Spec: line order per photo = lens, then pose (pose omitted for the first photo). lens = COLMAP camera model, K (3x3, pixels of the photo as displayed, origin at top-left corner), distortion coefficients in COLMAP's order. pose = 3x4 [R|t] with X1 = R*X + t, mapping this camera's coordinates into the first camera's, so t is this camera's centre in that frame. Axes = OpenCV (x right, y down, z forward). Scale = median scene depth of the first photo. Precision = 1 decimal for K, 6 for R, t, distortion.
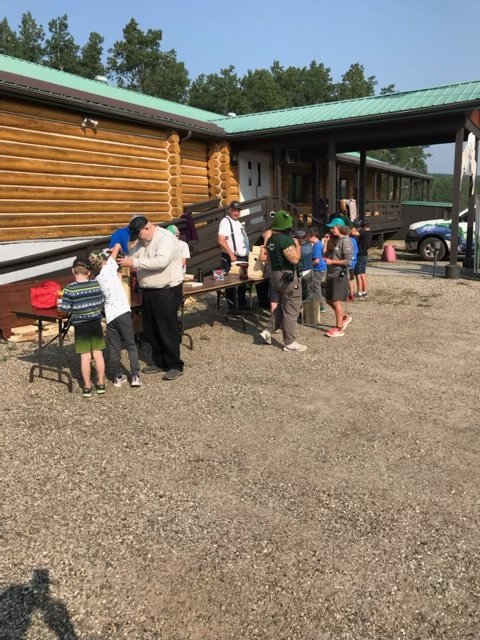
lens RADIAL K [[513.2, 0, 240.0], [0, 513.2, 320.0], [0, 0, 1]] dist [0.008677, -0.014326]
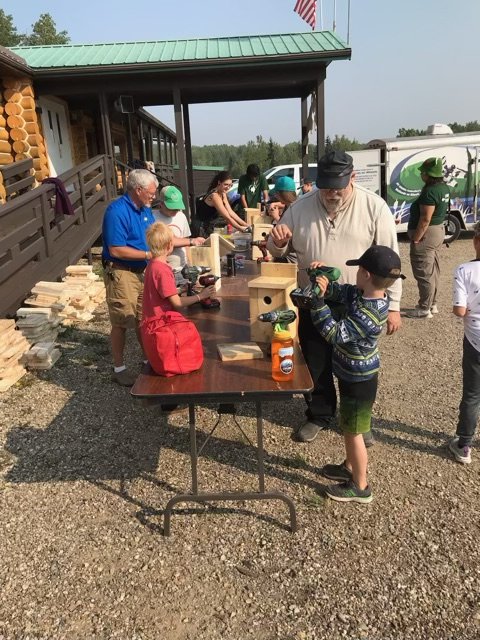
lens RADIAL K [[513.2, 0, 240.0], [0, 513.2, 320.0], [0, 0, 1]] dist [0.008677, -0.014326]
pose [[0.835431, -0.166110, 0.523892, -0.210375], [0.136312, 0.986073, 0.095282, -0.038478], [-0.532424, -0.008189, 0.846438, 0.217680]]
